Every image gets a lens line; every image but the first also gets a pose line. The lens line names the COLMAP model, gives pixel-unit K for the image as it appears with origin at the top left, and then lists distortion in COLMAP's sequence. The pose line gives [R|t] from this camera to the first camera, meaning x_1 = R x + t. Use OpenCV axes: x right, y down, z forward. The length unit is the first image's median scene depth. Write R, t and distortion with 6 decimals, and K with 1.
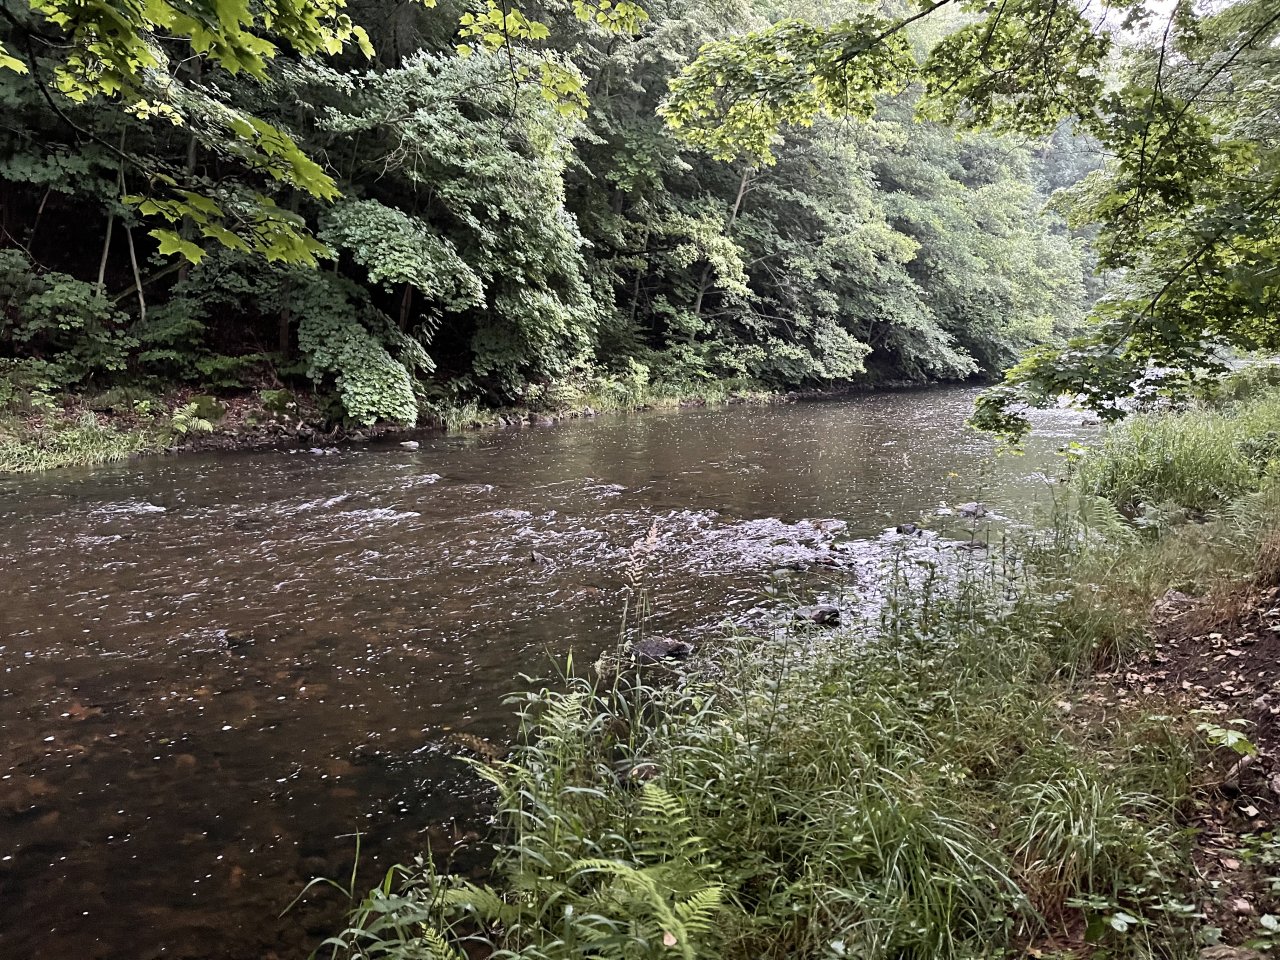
lens RADIAL K [[939.0, 0, 640.5], [0, 939.0, 480.3], [0, 0, 1]] dist [0.035309, -0.036198]
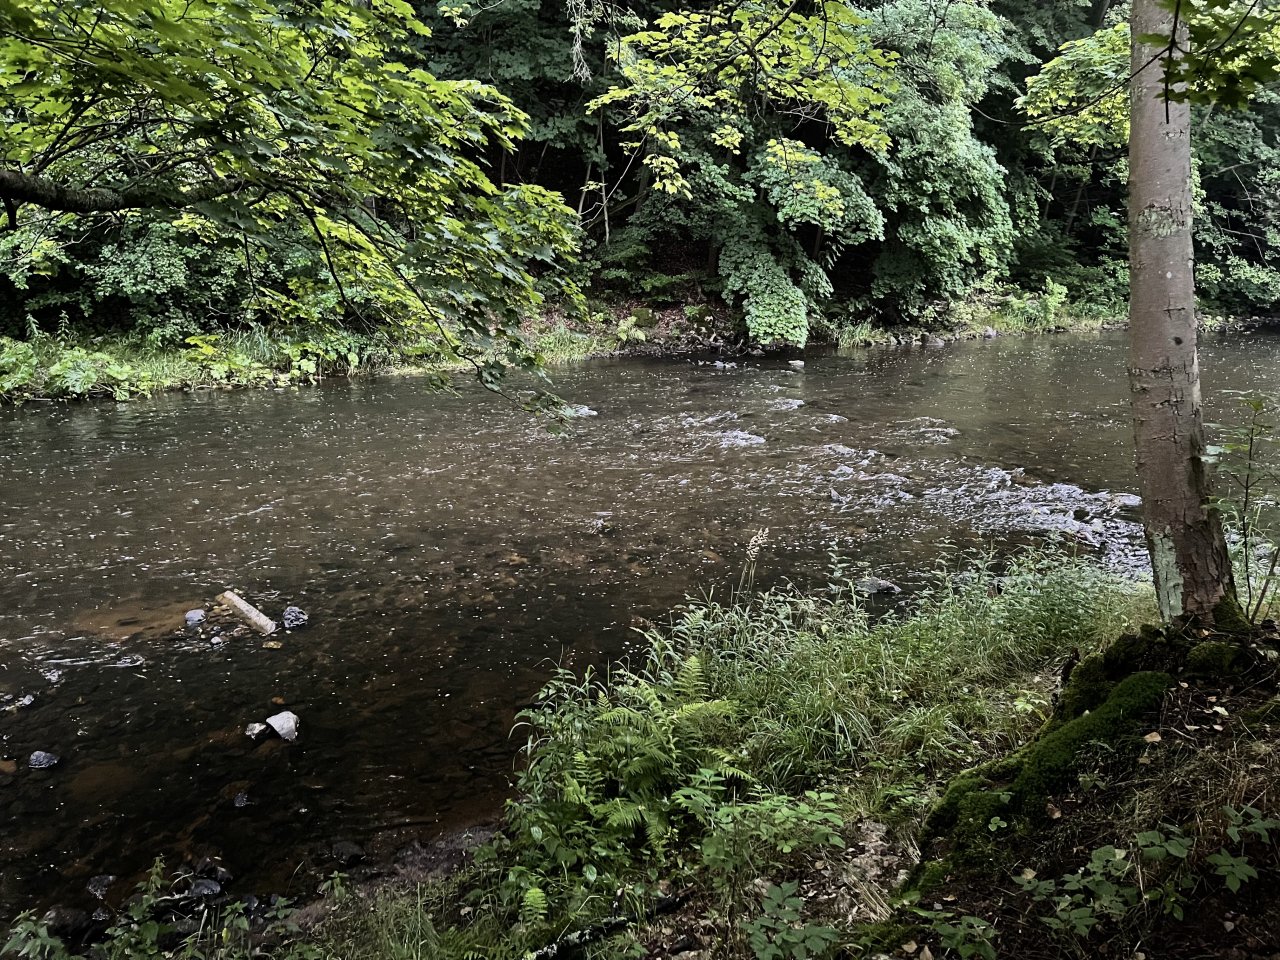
lens RADIAL K [[939.0, 0, 641.2], [0, 939.0, 486.0], [0, 0, 1]] dist [0.035309, -0.036198]
pose [[0.891257, 0.149368, -0.428194, 0.088182], [-0.088732, 0.983388, 0.158349, -0.047791], [0.444733, -0.103135, 0.889705, -0.112477]]
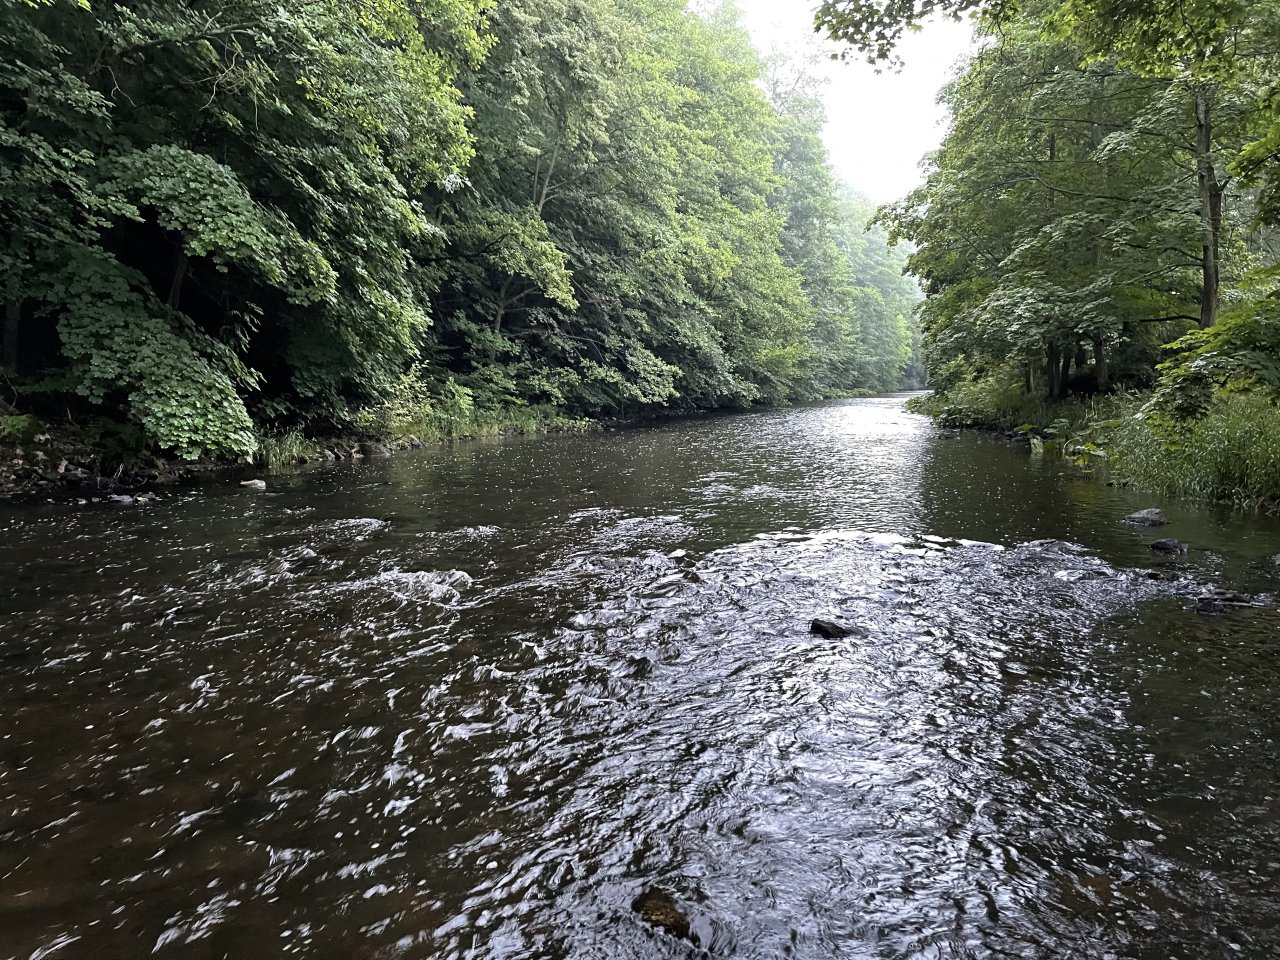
lens RADIAL K [[939.0, 0, 640.1], [0, 939.0, 479.7], [0, 0, 1]] dist [0.035309, -0.036198]
pose [[0.945216, -0.041735, 0.323767, -0.170765], [0.055781, 0.997856, -0.034220, -0.001696], [-0.321645, 0.050405, 0.945518, 0.198788]]
